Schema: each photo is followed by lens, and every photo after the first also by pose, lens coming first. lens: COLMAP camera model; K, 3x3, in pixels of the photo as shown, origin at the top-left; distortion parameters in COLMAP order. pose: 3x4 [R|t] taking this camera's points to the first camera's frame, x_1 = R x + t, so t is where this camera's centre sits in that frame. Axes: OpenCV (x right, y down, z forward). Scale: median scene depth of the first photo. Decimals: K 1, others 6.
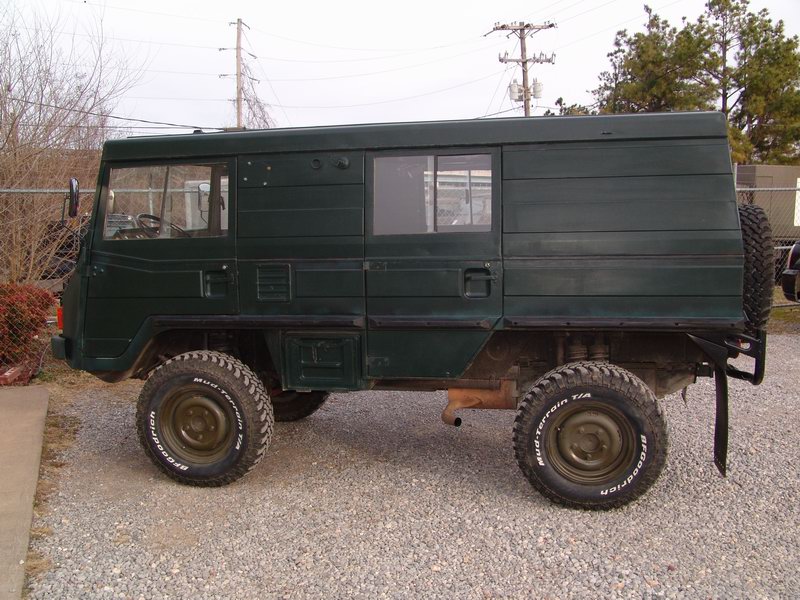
lens RADIAL K [[806.3, 0, 398.4], [0, 806.3, 294.0], [0, 0, 1]] dist [-0.024647, 0.000000]
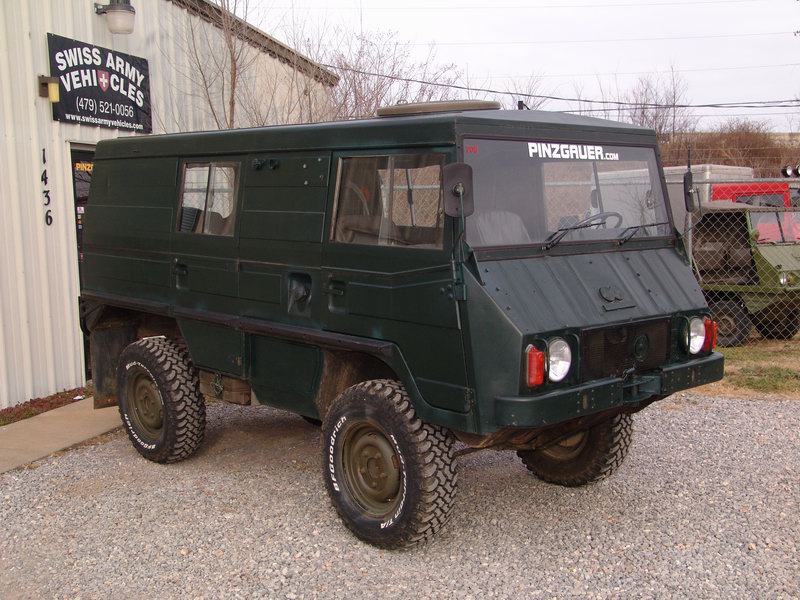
lens RADIAL K [[994.0, 0, 397.1], [0, 994.0, 302.8], [0, 0, 1]] dist [0.010472, 0.000000]
pose [[0.772263, 0.059735, -0.632488, 0.899588], [-0.063665, 0.997835, 0.016507, -0.020162], [0.632105, 0.027520, 0.774394, 0.131557]]
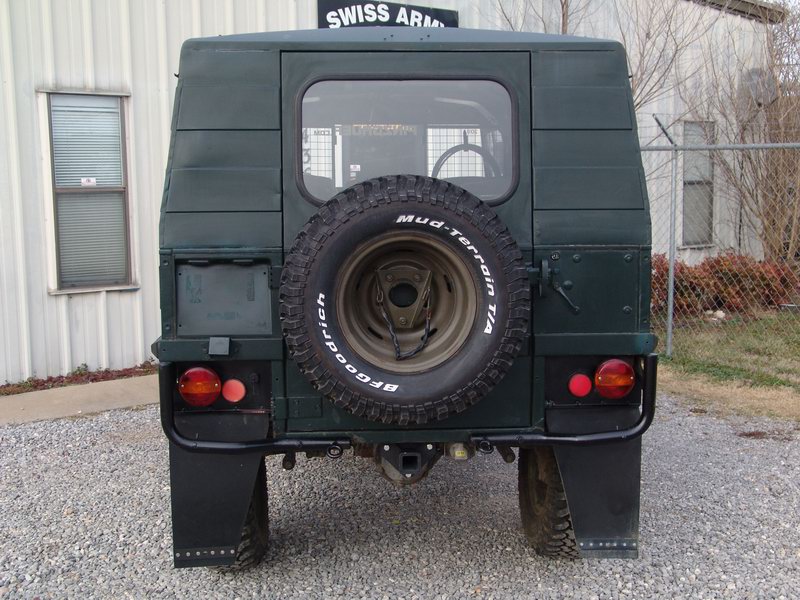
lens RADIAL K [[1025.5, 0, 397.9], [0, 1025.5, 299.6], [0, 0, 1]] dist [0.013952, 0.000000]
pose [[0.246261, 0.134939, -0.959764, 1.200299], [-0.110151, 0.987741, 0.110609, -0.114280], [0.962924, 0.078480, 0.258106, 0.882241]]
